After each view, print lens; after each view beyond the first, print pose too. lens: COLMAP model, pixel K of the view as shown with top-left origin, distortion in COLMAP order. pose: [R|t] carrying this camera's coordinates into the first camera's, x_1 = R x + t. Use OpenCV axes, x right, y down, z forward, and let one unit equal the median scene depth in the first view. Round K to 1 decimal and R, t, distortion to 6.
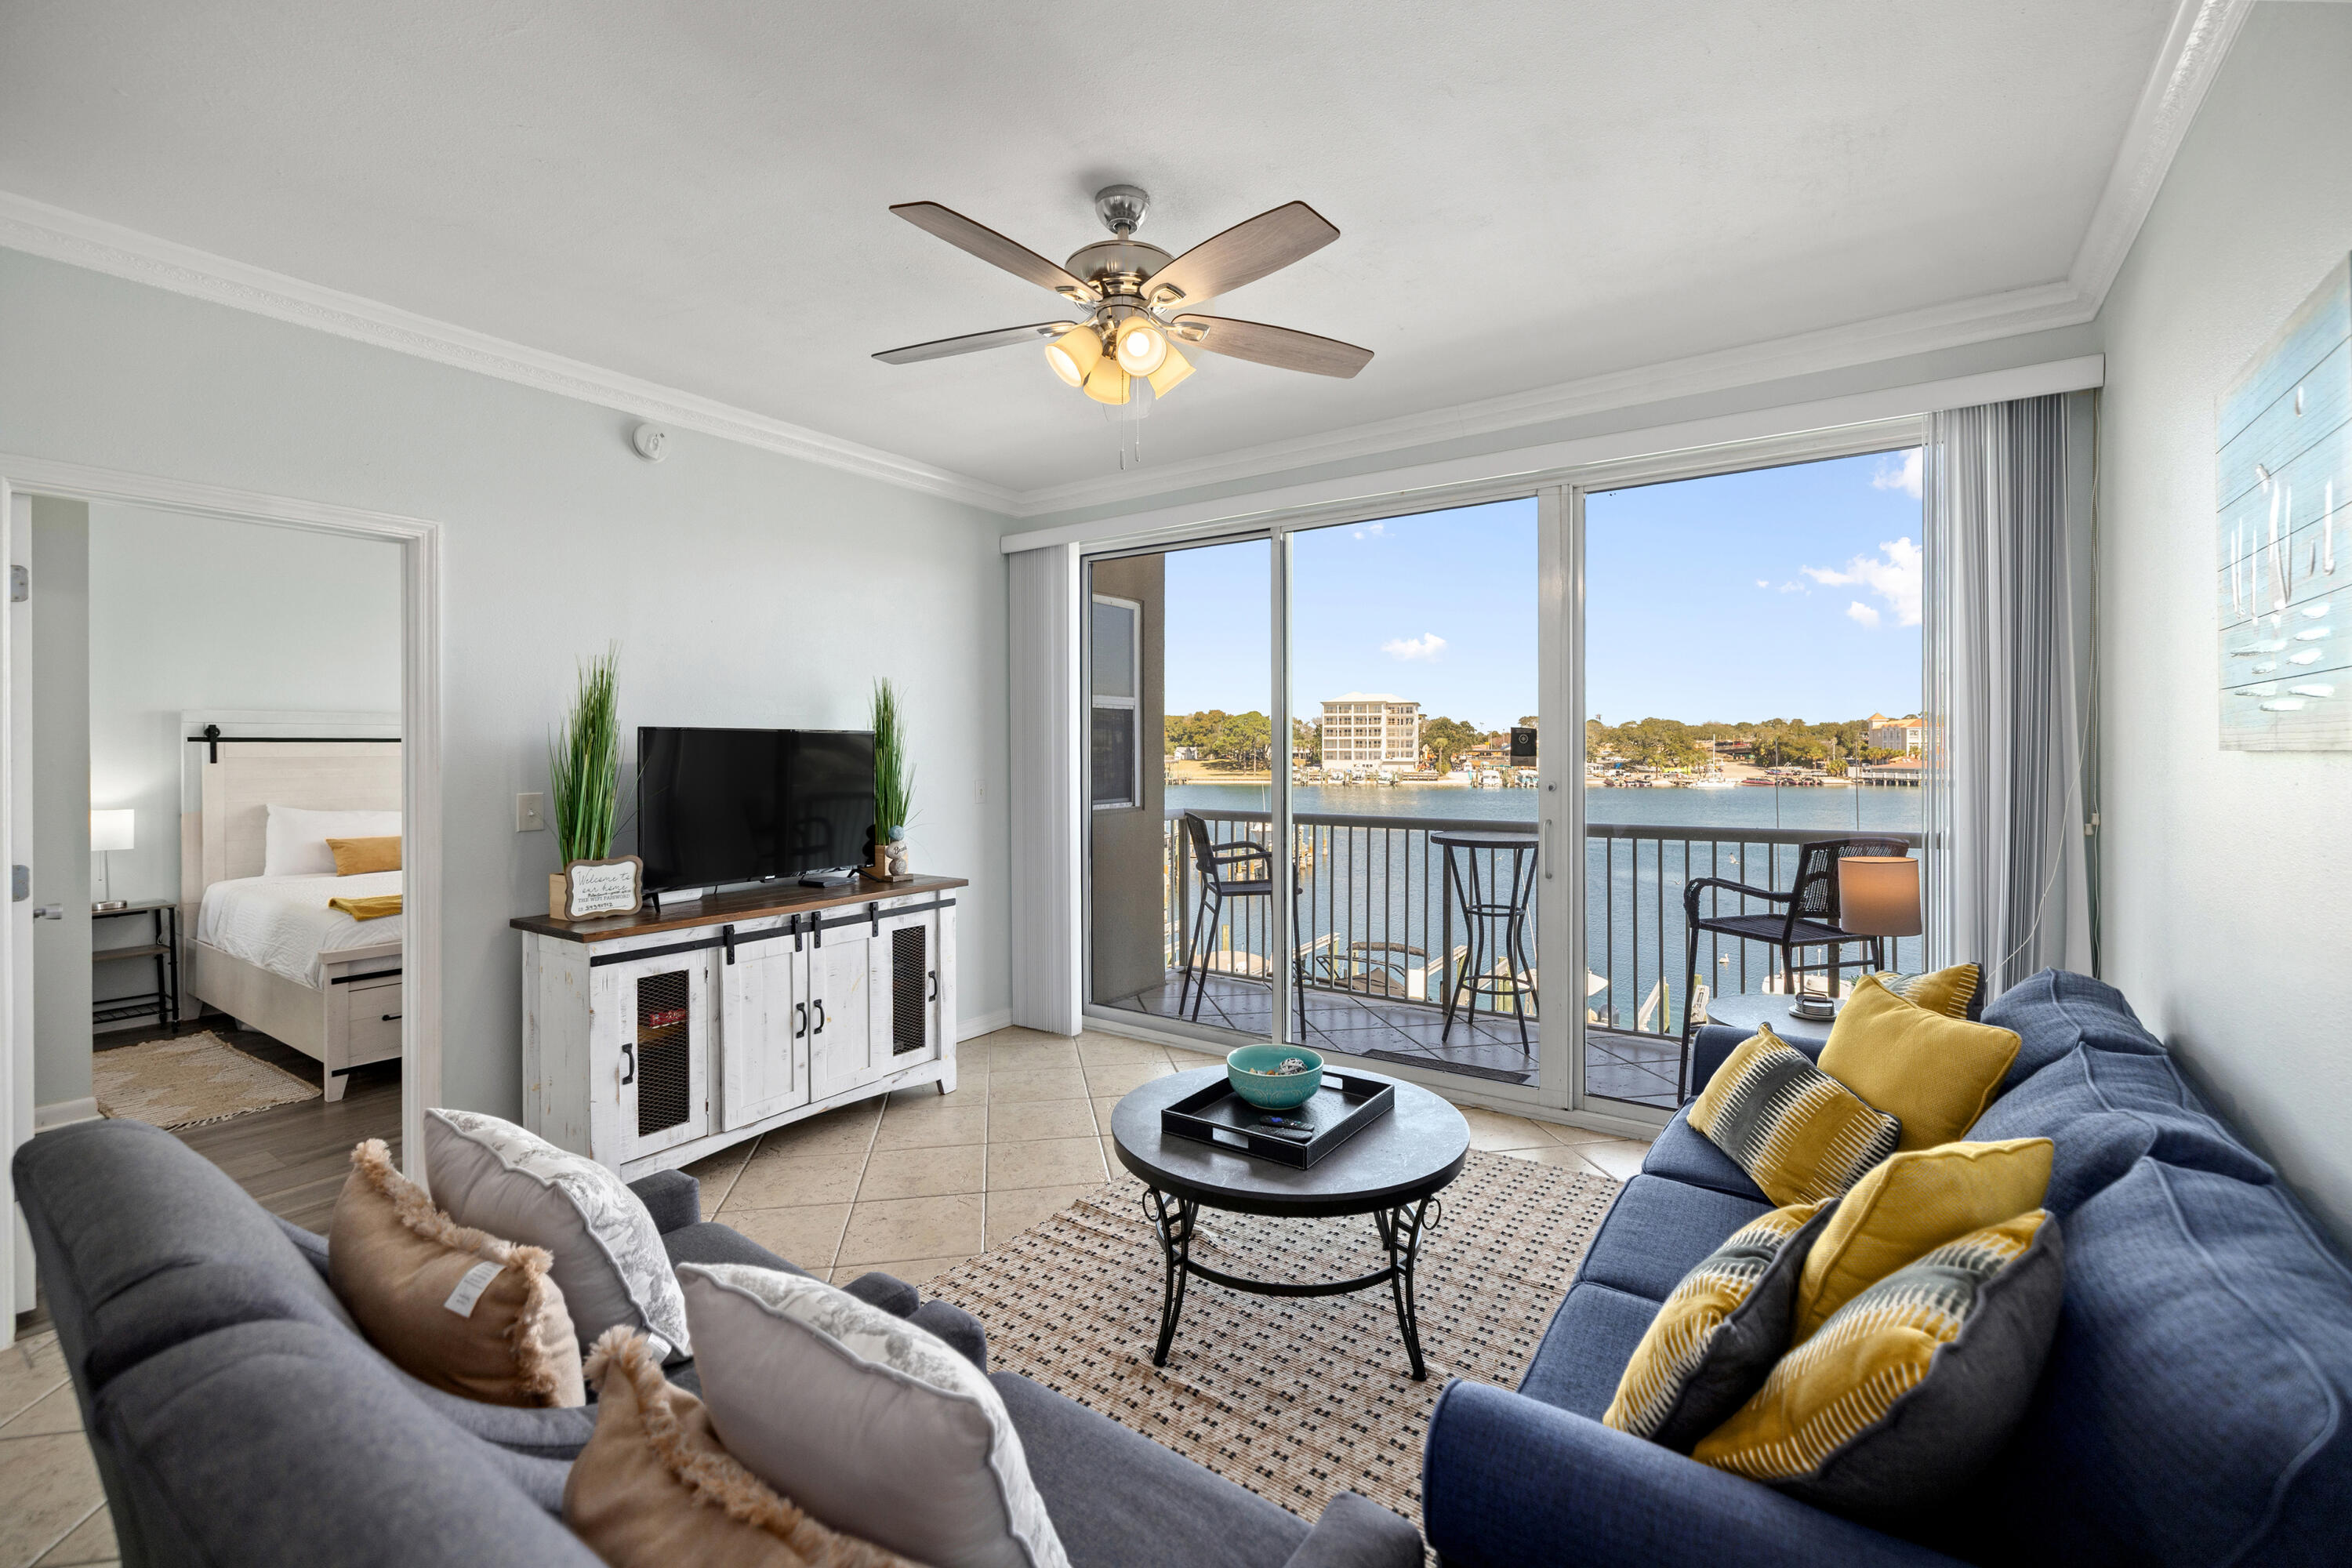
lens RADIAL K [[998.7, 0, 1177.8], [0, 998.7, 756.3], [0, 0, 1]] dist [-0.001012, 0.000026]
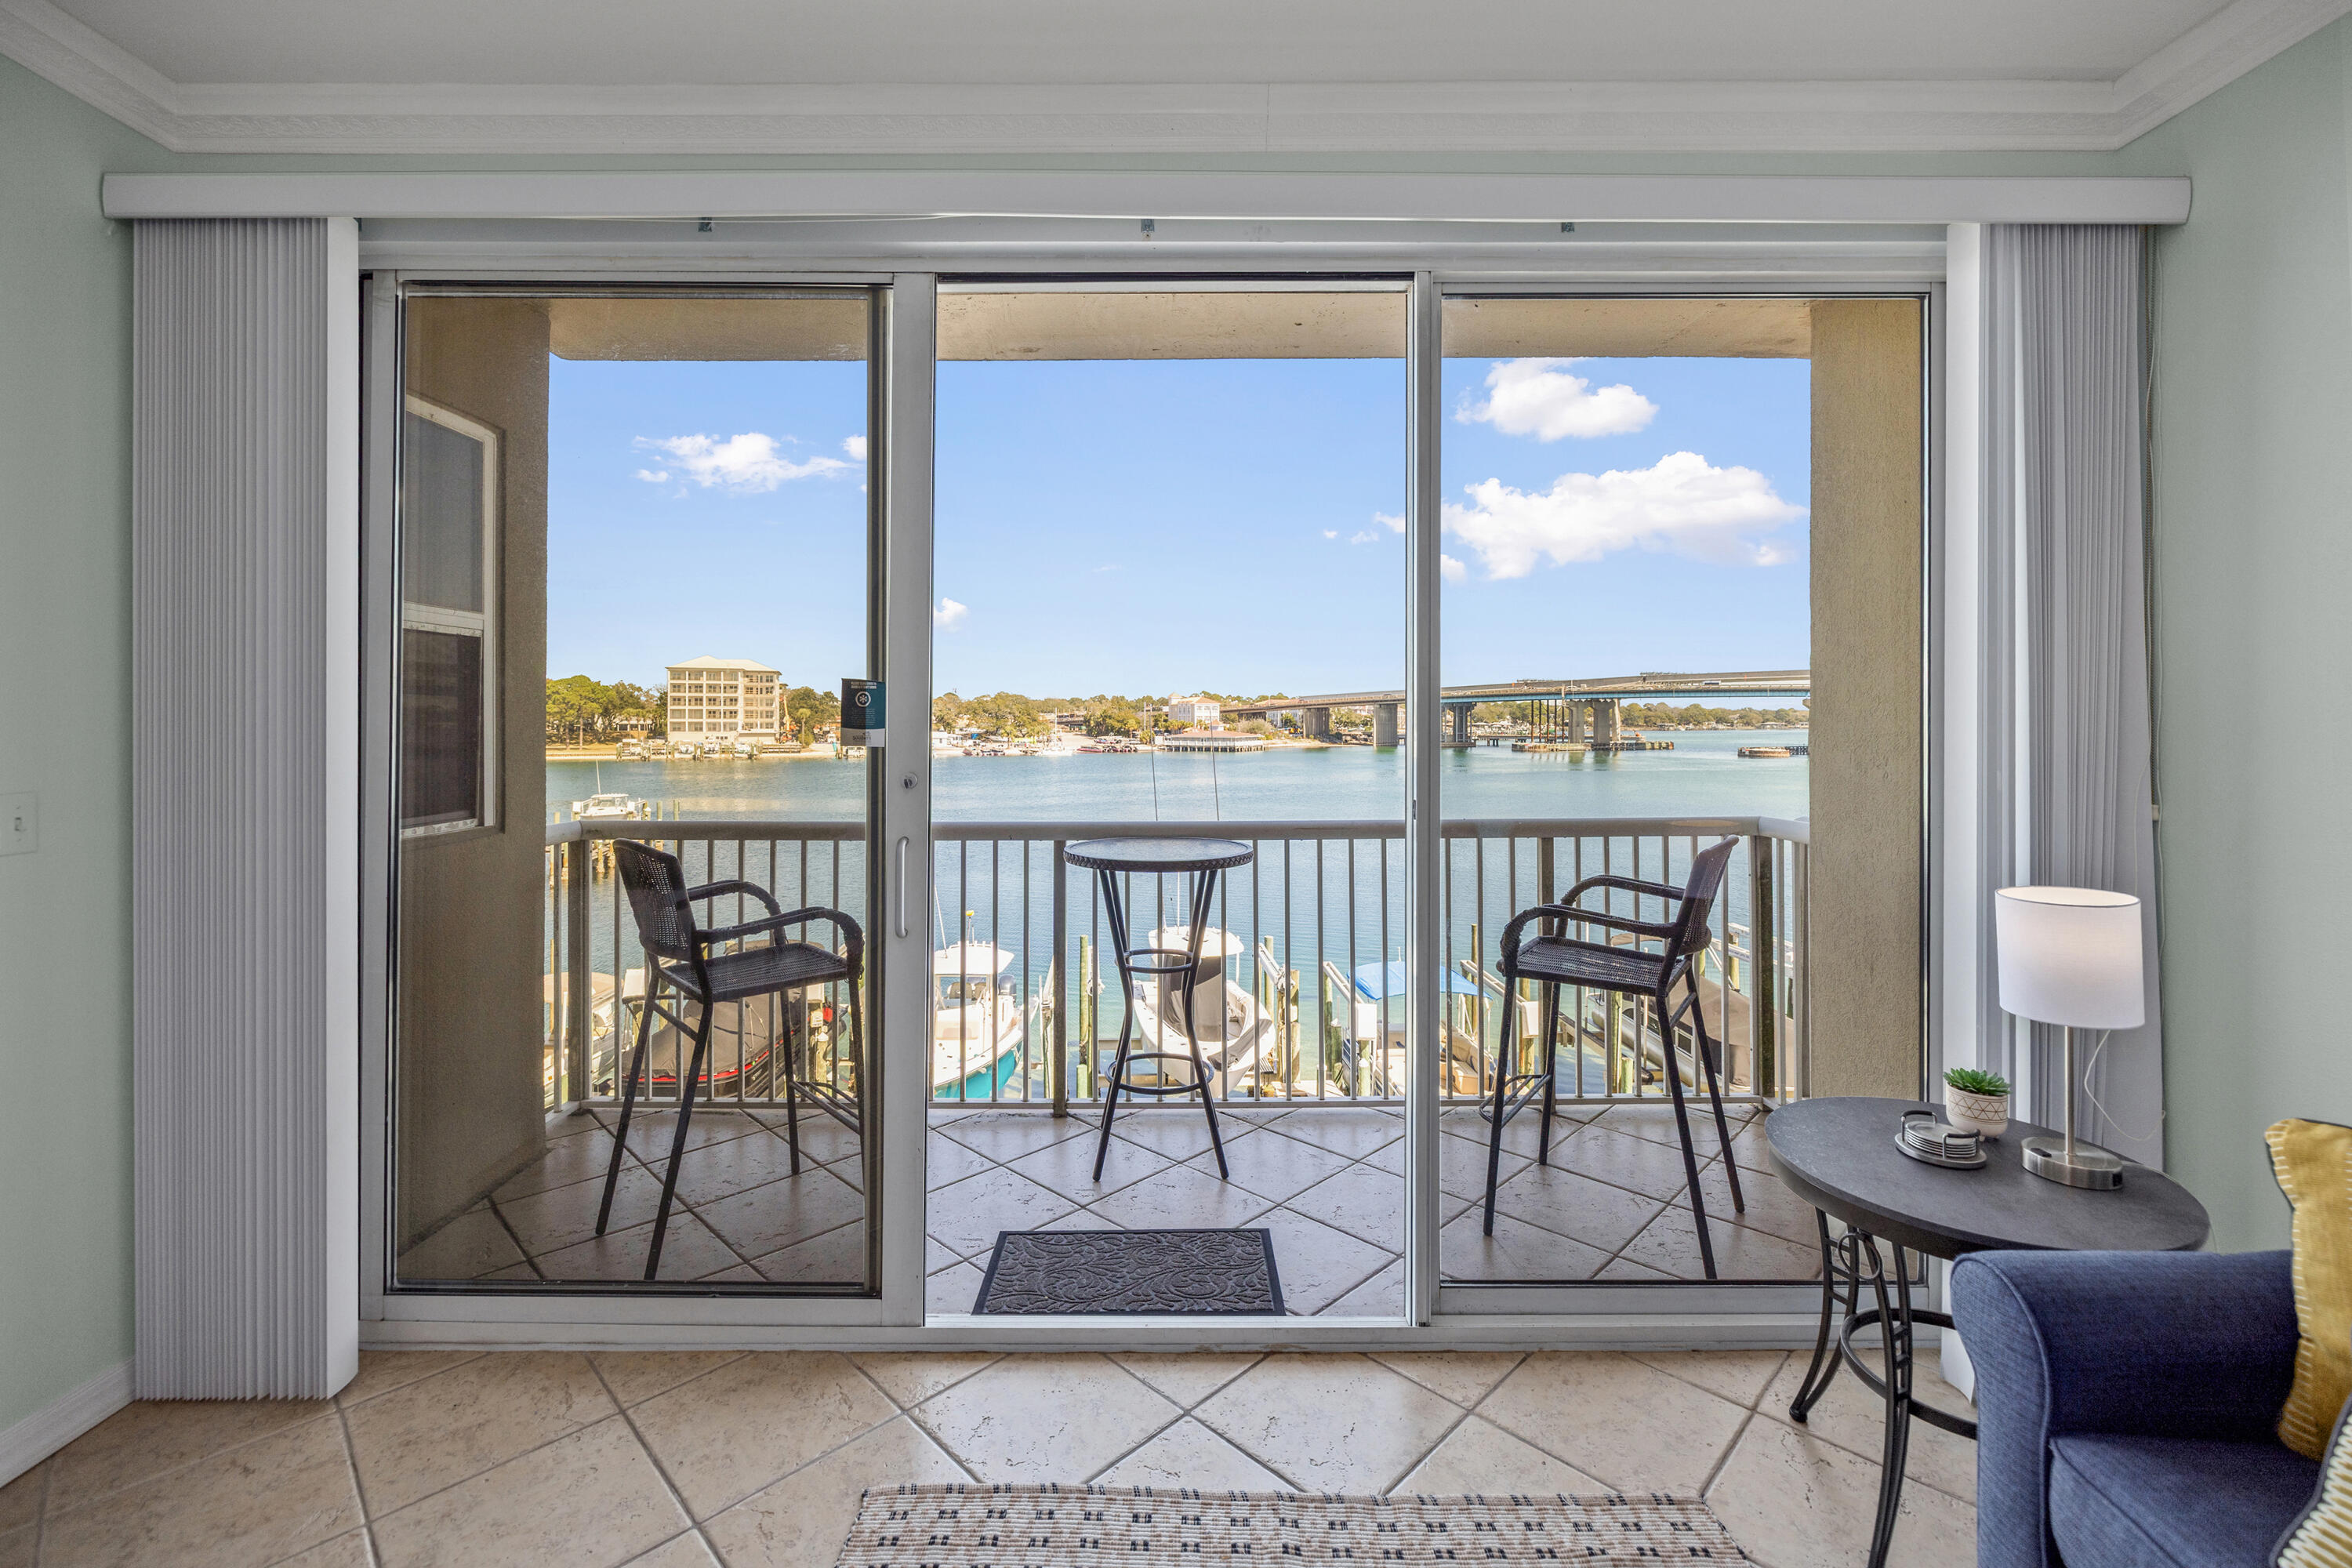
lens RADIAL K [[998.7, 0, 1168.4], [0, 998.7, 719.4], [0, 0, 1]] dist [-0.001012, 0.000026]
pose [[0.819693, 0.003422, 0.572793, -0.048867], [0.001201, 0.999970, -0.007693, -0.000339], [-0.572802, 0.006993, 0.819664, 0.382710]]
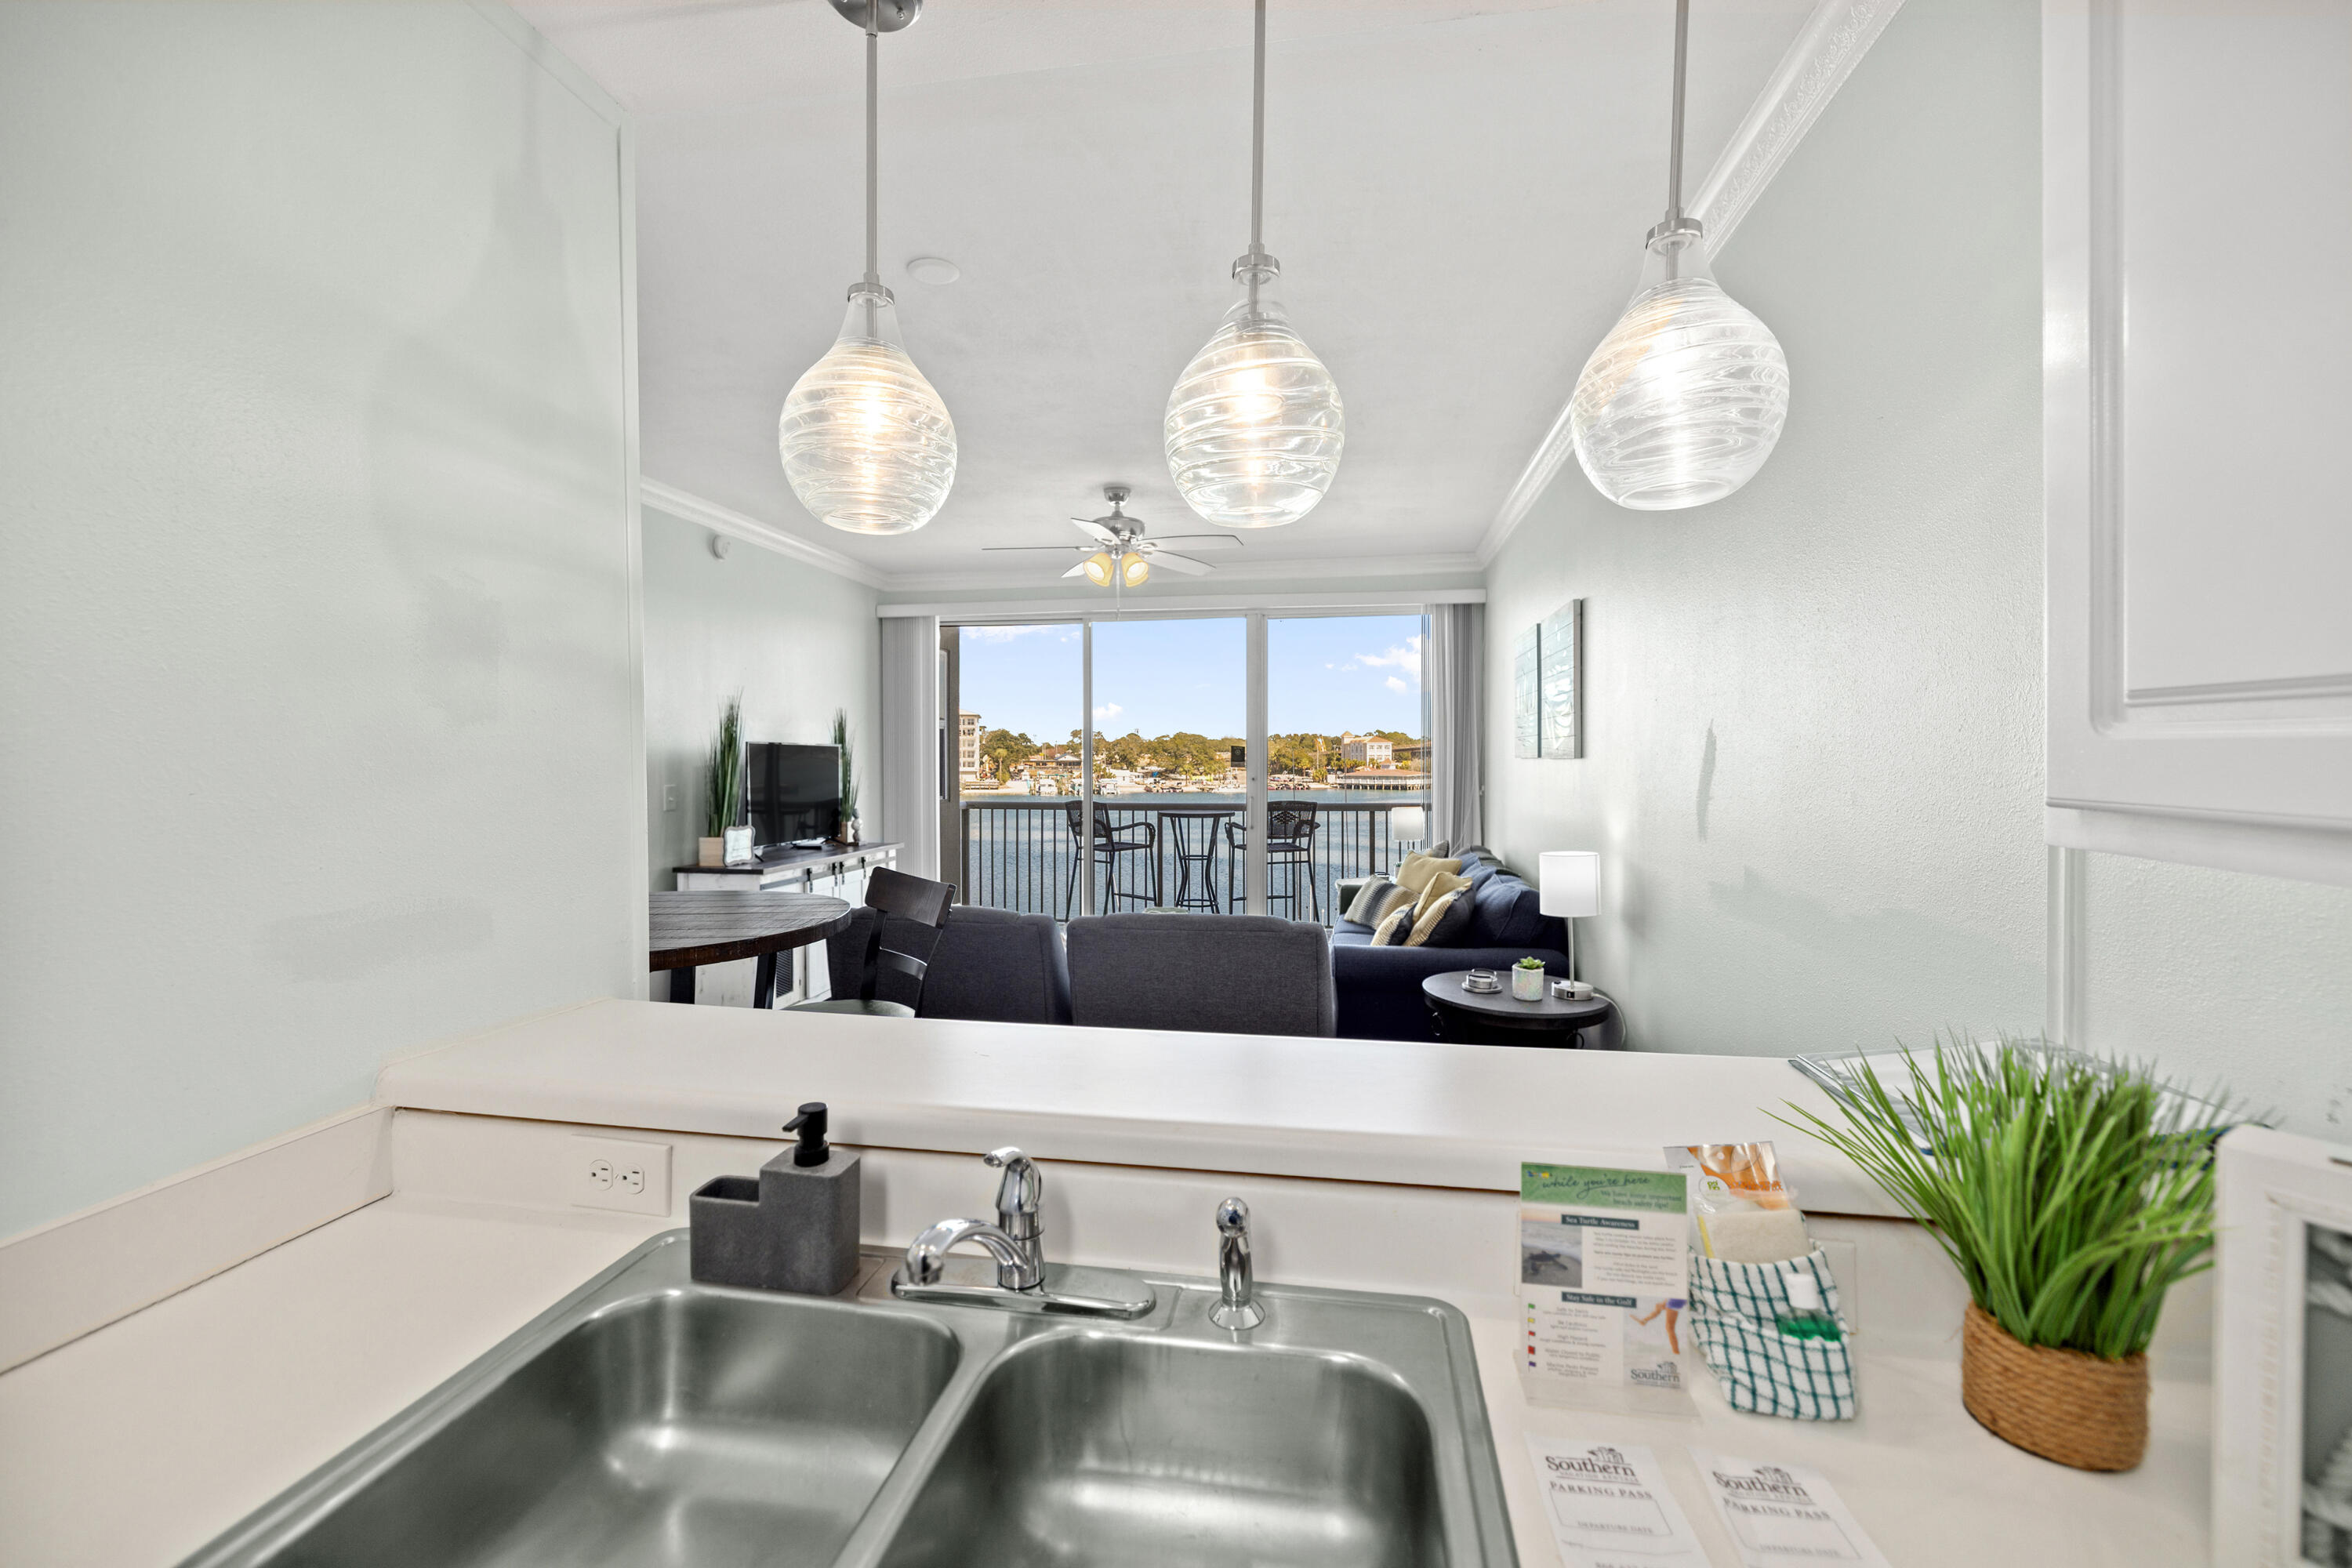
lens RADIAL K [[974.8, 0, 1158.0], [0, 974.8, 772.3], [0, 0, 1]] dist [-0.000944, 0.000231]
pose [[0.912846, -0.003793, 0.408286, -0.331227], [0.001299, 0.999979, 0.006385, 0.005333], [-0.408302, -0.005298, 0.912832, -0.361976]]
